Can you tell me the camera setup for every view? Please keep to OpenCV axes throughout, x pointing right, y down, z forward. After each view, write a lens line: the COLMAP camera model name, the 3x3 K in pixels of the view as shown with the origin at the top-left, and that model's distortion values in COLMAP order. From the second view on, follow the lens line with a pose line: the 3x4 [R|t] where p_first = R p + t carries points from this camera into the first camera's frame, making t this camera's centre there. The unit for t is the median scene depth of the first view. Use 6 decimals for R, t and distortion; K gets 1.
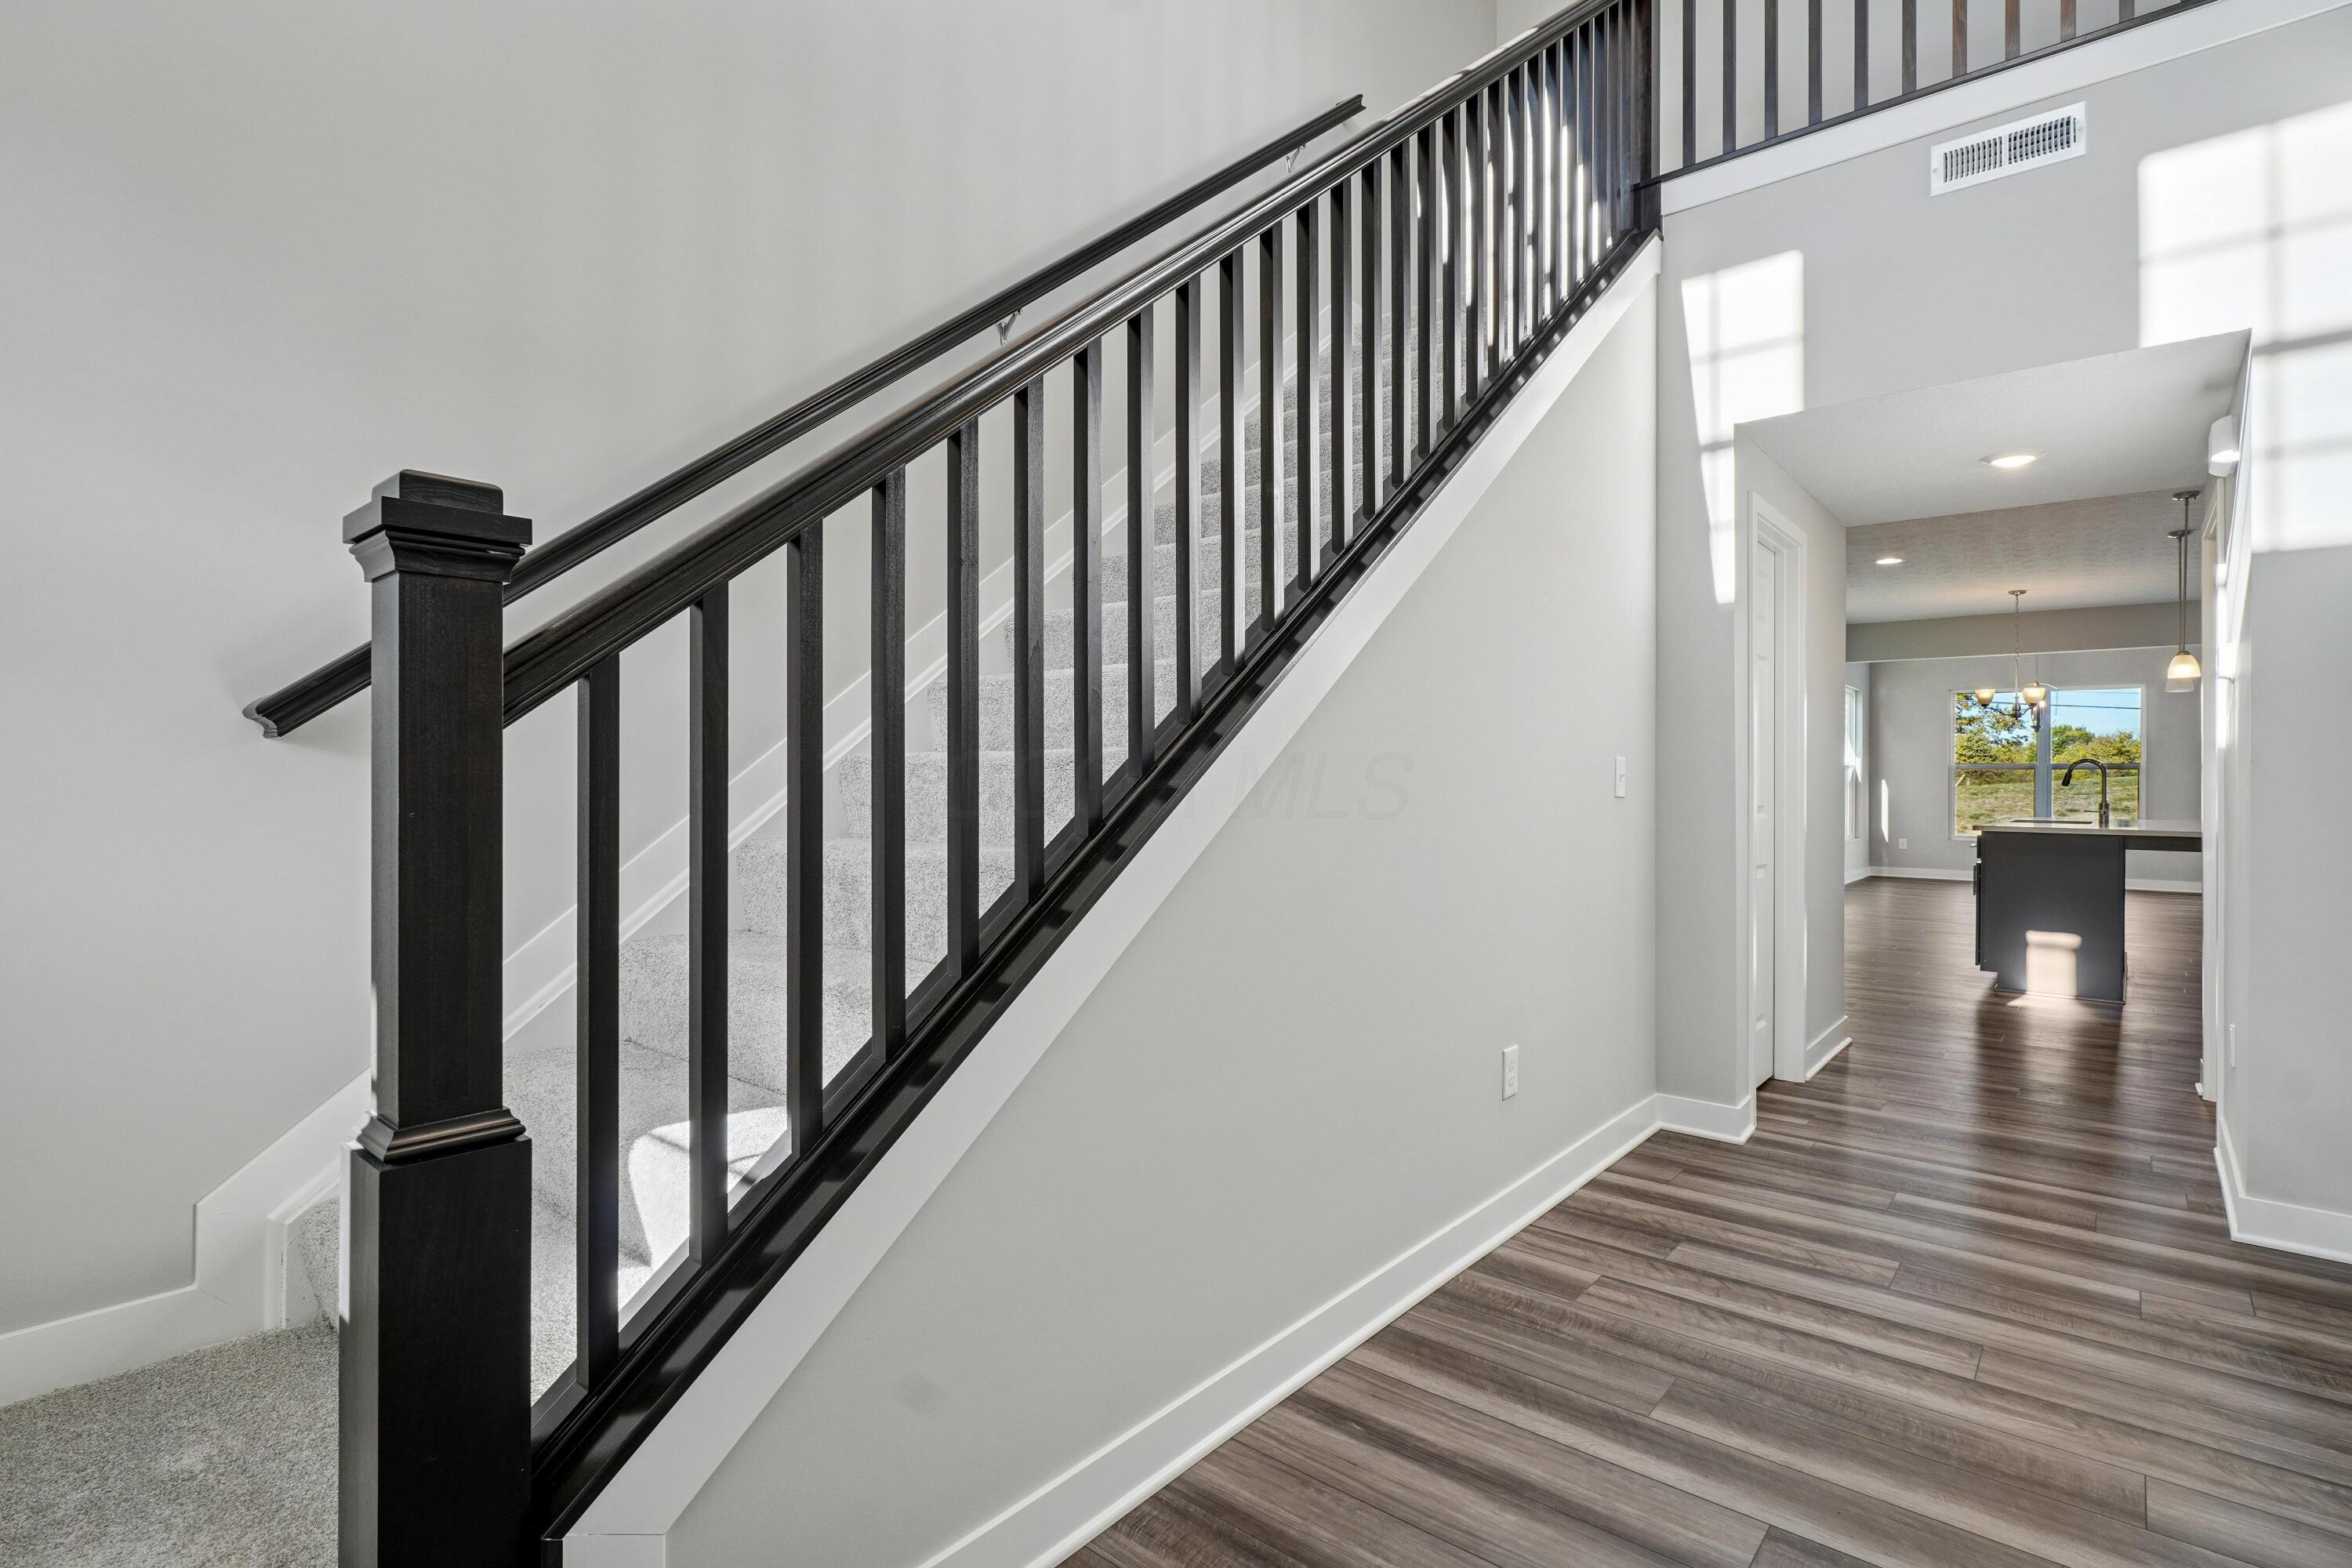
lens RADIAL K [[1126.9, 0, 1185.6], [0, 1126.9, 776.8], [0, 0, 1]] dist [-0.002697, 0.000832]
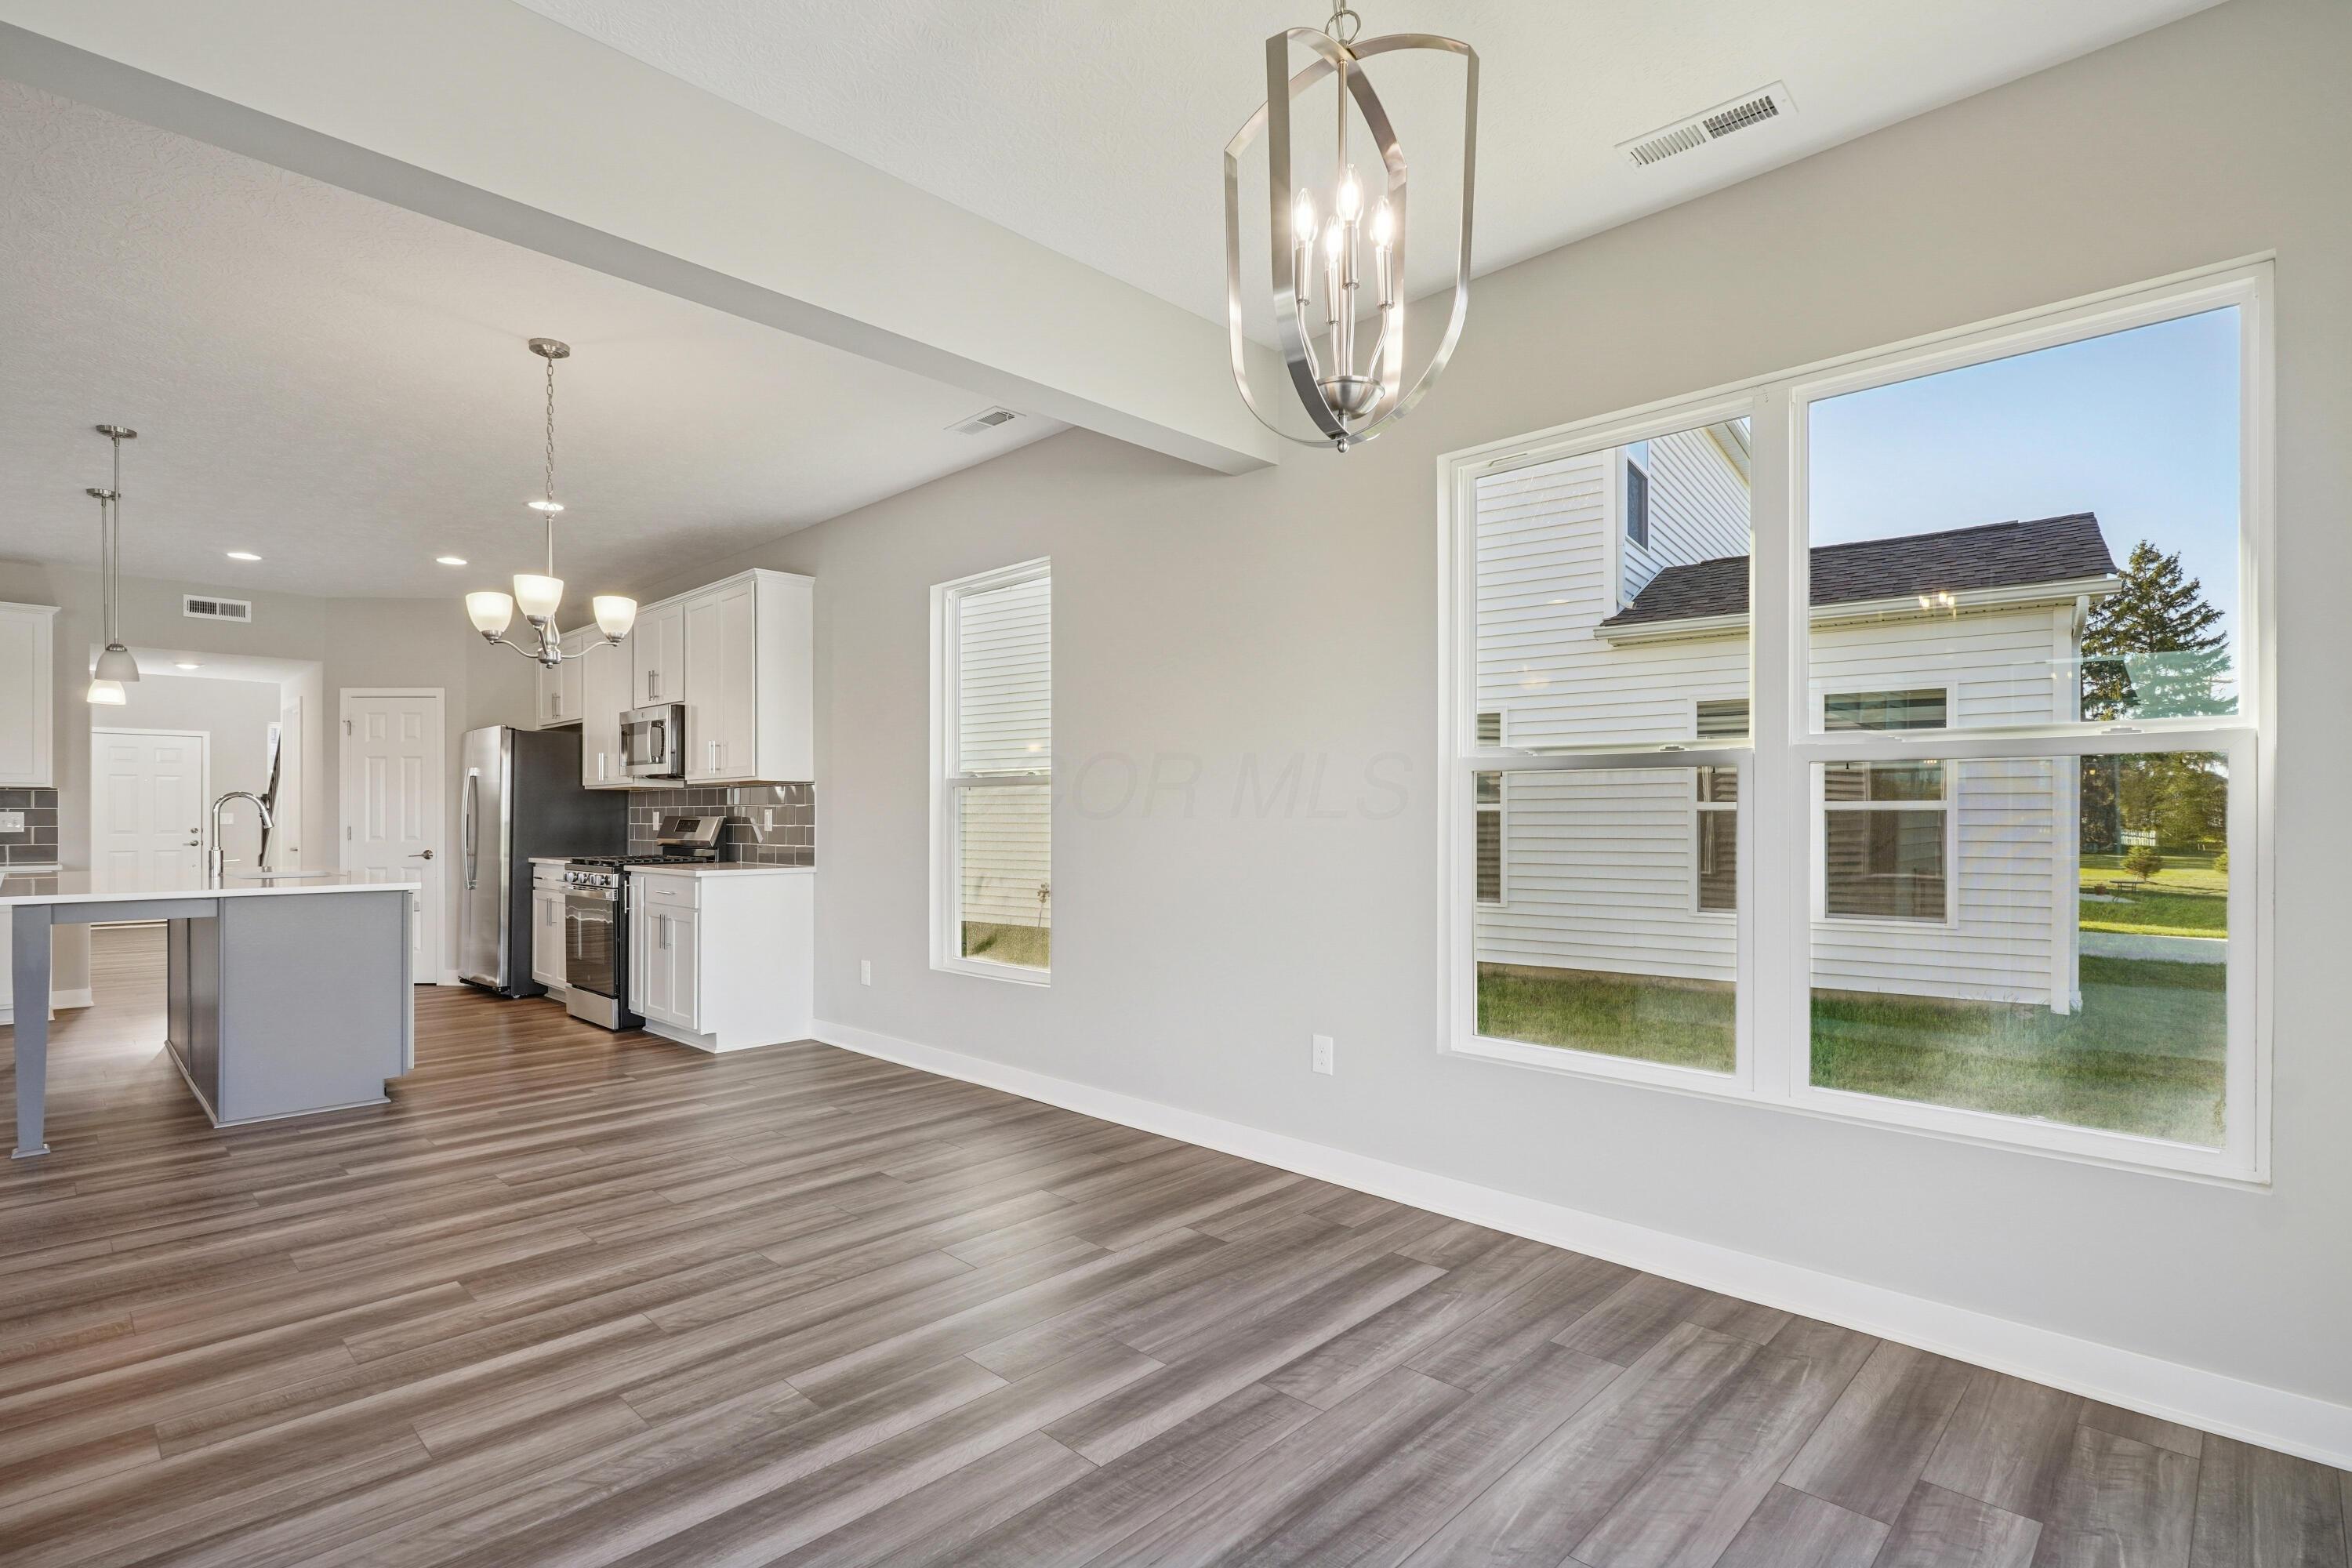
lens RADIAL K [[1126.9, 0, 1175.1], [0, 1126.9, 806.2], [0, 0, 1]] dist [-0.002697, 0.000832]
pose [[0.066420, 0.007086, 0.997767, -0.284723], [0.001706, 0.999973, -0.007215, -0.003031], [-0.997790, 0.002181, 0.066406, 0.123088]]
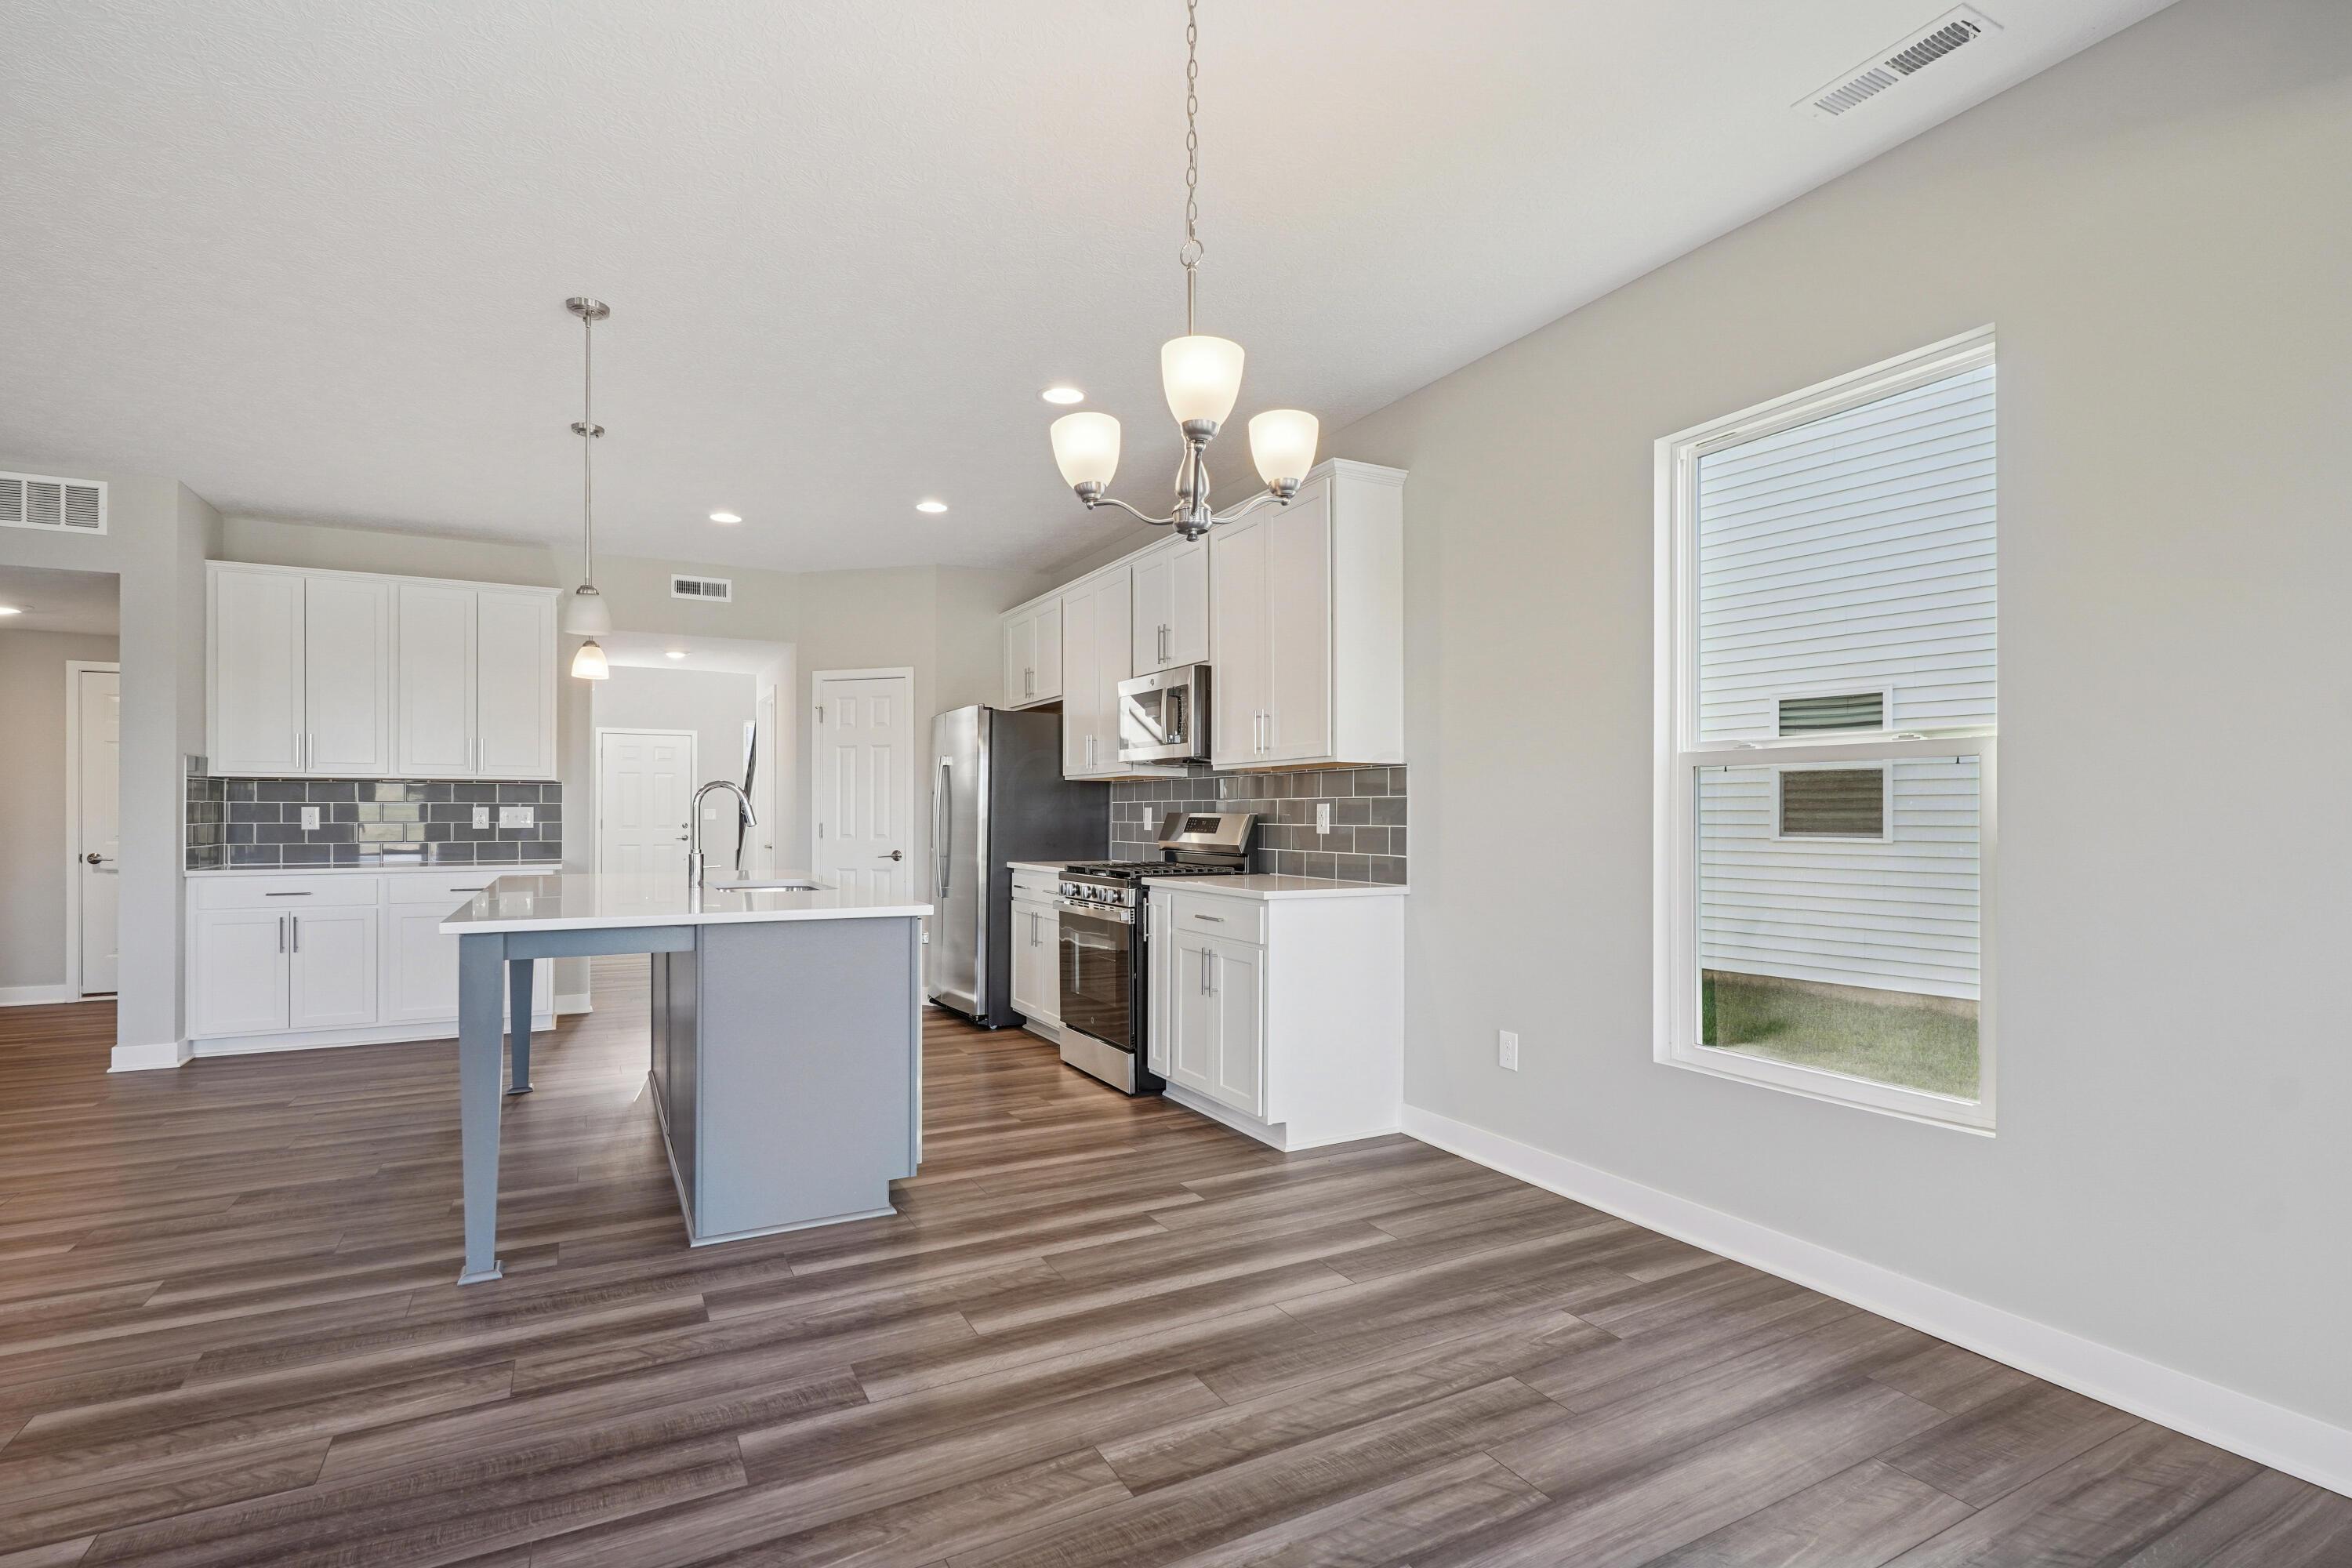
lens RADIAL K [[1126.9, 0, 1170.7], [0, 1126.9, 802.1], [0, 0, 1]] dist [-0.002697, 0.000832]
pose [[0.370982, 0.008567, 0.928601, -0.121065], [-0.000684, 0.999960, -0.008953, -0.002721], [-0.928640, 0.002686, 0.370973, 0.278723]]
